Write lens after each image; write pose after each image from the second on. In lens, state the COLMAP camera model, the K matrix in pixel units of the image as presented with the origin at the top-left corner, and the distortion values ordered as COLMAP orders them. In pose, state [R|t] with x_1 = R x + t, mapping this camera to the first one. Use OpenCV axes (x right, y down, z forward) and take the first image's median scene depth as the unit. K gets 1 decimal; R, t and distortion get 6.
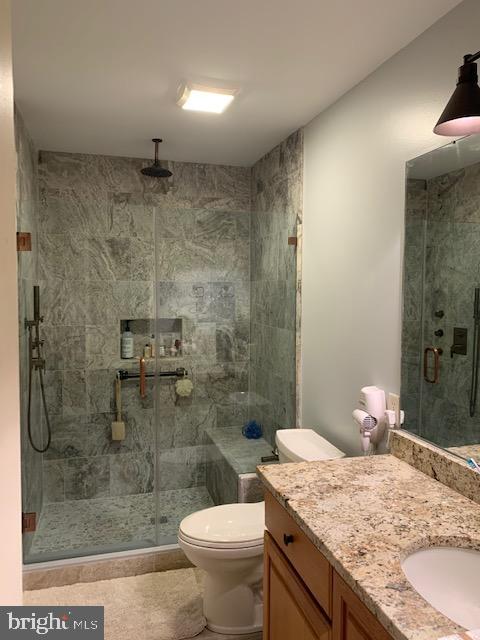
lens RADIAL K [[486.6, 0, 230.8], [0, 486.6, 316.4], [0, 0, 1]] dist [0.059187, -0.079705]
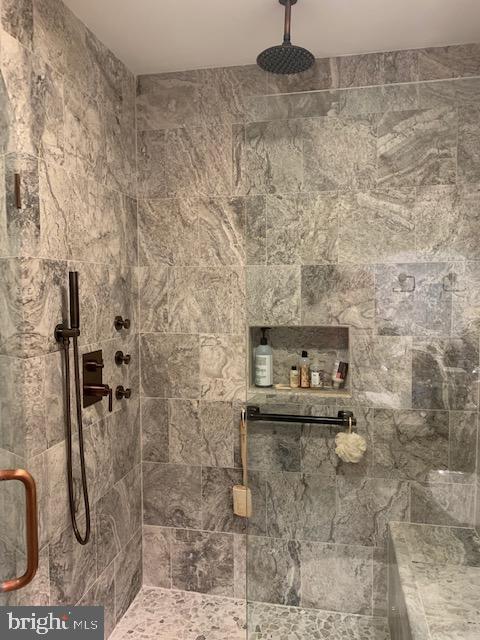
lens RADIAL K [[486.6, 0, 237.6], [0, 486.6, 316.3], [0, 0, 1]] dist [0.059187, -0.079705]
pose [[0.891774, 0.022514, -0.451921, 0.046199], [-0.016849, 0.999721, 0.016557, -0.016721], [0.452168, -0.007150, 0.891904, 0.425536]]
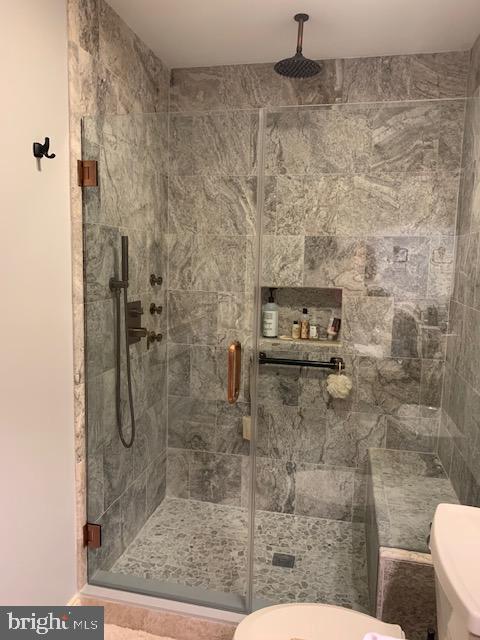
lens RADIAL K [[486.6, 0, 235.1], [0, 486.6, 316.2], [0, 0, 1]] dist [0.059187, -0.079705]
pose [[0.883154, 0.075675, -0.462940, 0.095130], [-0.044856, 0.996003, 0.077242, -0.004021], [0.466935, -0.047451, 0.883018, 0.305471]]
